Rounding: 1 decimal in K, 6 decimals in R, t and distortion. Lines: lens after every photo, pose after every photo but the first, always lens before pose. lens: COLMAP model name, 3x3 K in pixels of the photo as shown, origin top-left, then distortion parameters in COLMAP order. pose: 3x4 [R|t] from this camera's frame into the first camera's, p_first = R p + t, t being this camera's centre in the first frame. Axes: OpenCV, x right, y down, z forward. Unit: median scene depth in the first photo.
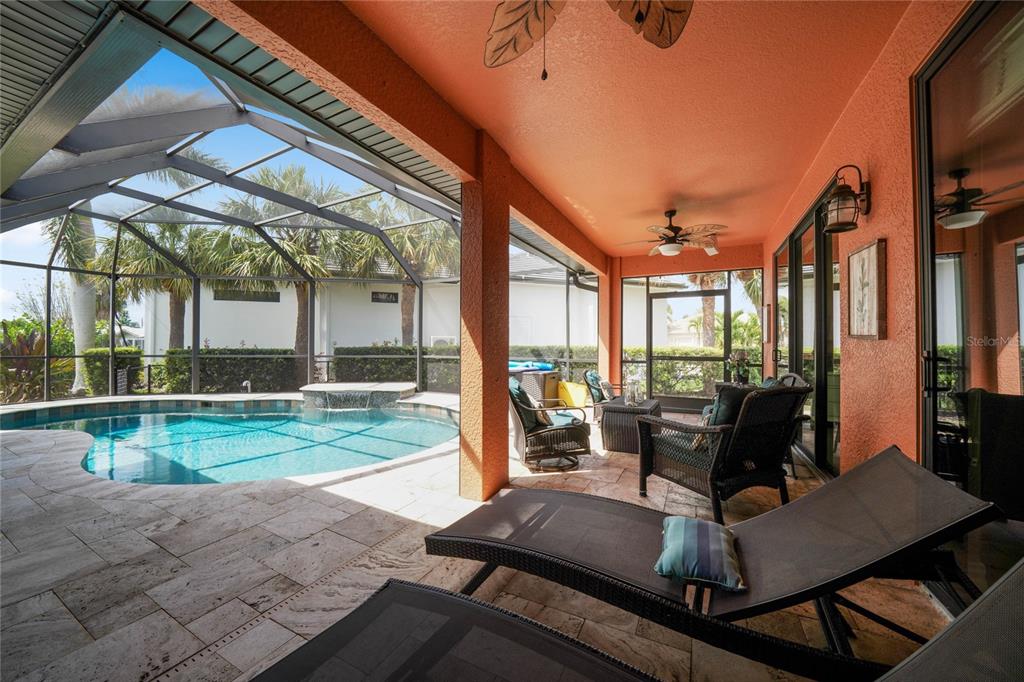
lens RADIAL K [[361.6, 0, 507.7], [0, 361.6, 342.3], [0, 0, 1]] dist [-0.015289, 0.001827]
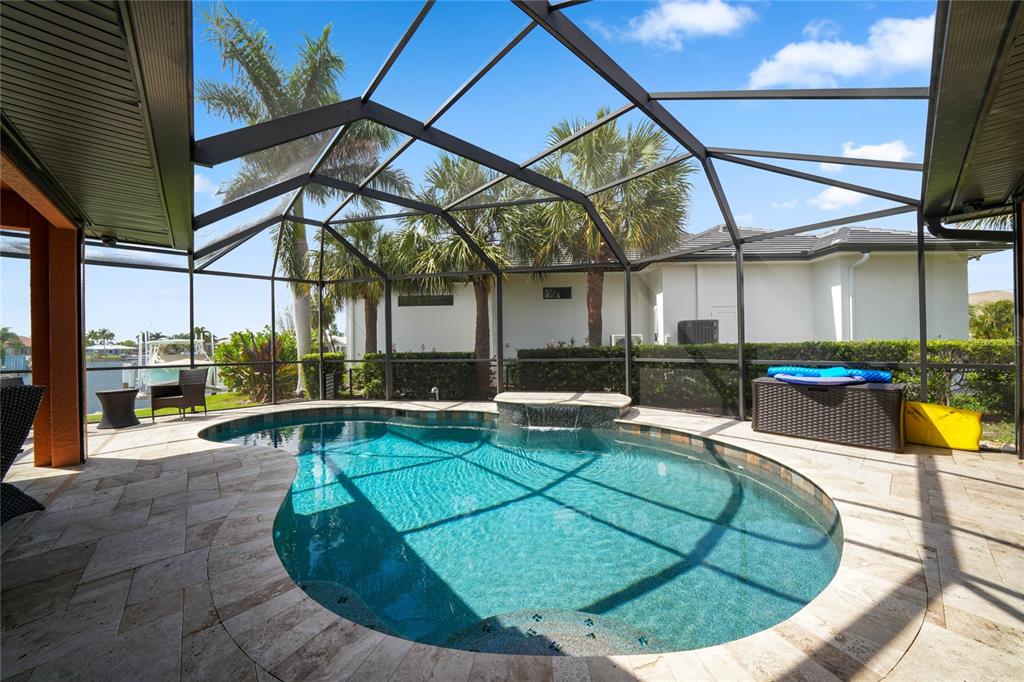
lens RADIAL K [[361.6, 0, 519.1], [0, 361.6, 345.1], [0, 0, 1]] dist [-0.015289, 0.001827]
pose [[0.939506, -0.019799, -0.341959, -0.198163], [0.021212, 0.999775, 0.000391, 0.002979], [0.341874, -0.007621, 0.939715, 0.197012]]
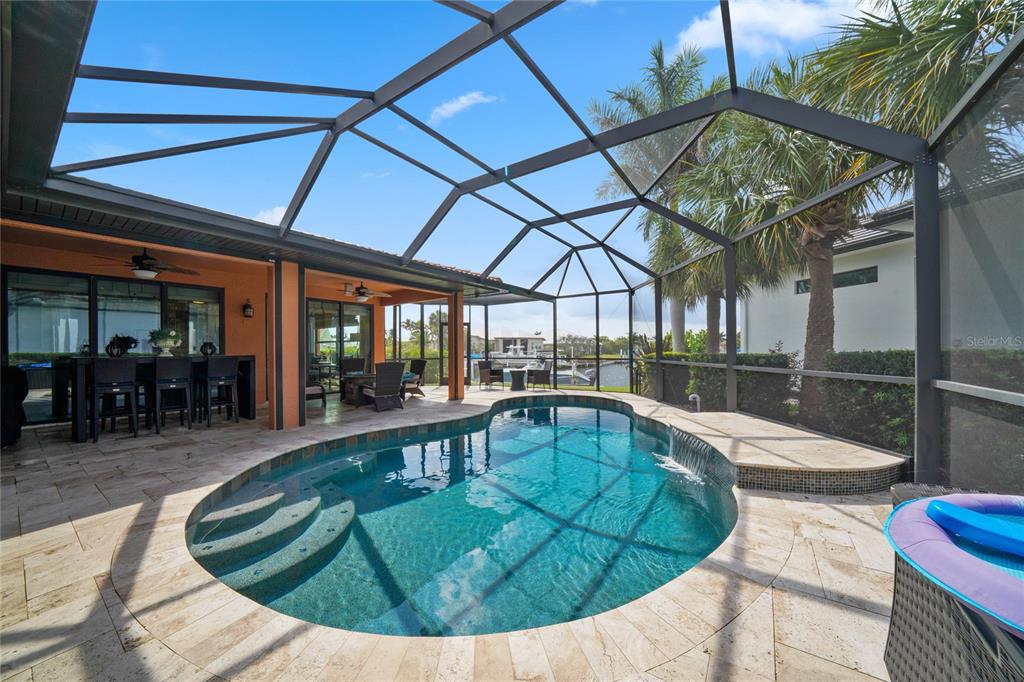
lens RADIAL K [[361.6, 0, 513.3], [0, 361.6, 350.1], [0, 0, 1]] dist [-0.015289, 0.001827]
pose [[-0.119852, -0.003473, -0.992786, 0.098697], [0.014783, 0.999877, -0.005282, 0.007322], [0.992682, -0.015310, -0.119785, 0.679219]]
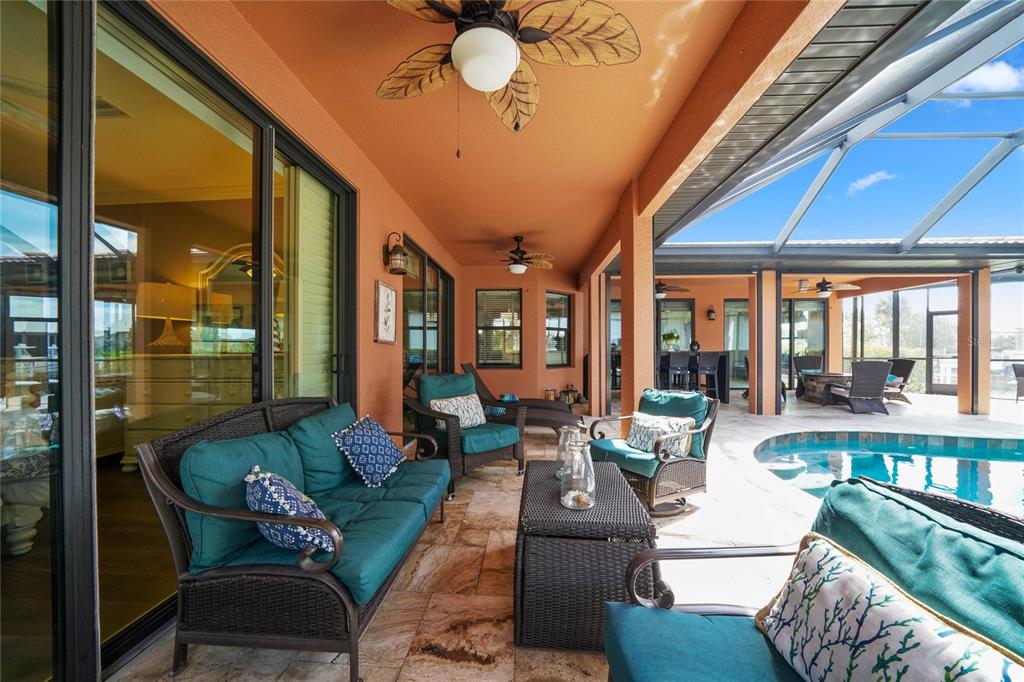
lens RADIAL K [[361.6, 0, 520.8], [0, 361.6, 347.8], [0, 0, 1]] dist [-0.015289, 0.001827]
pose [[-0.897113, -0.005720, -0.441763, 0.287278], [-0.001317, 0.999946, -0.010272, 0.007264], [0.441799, -0.008633, -0.897073, 0.645556]]
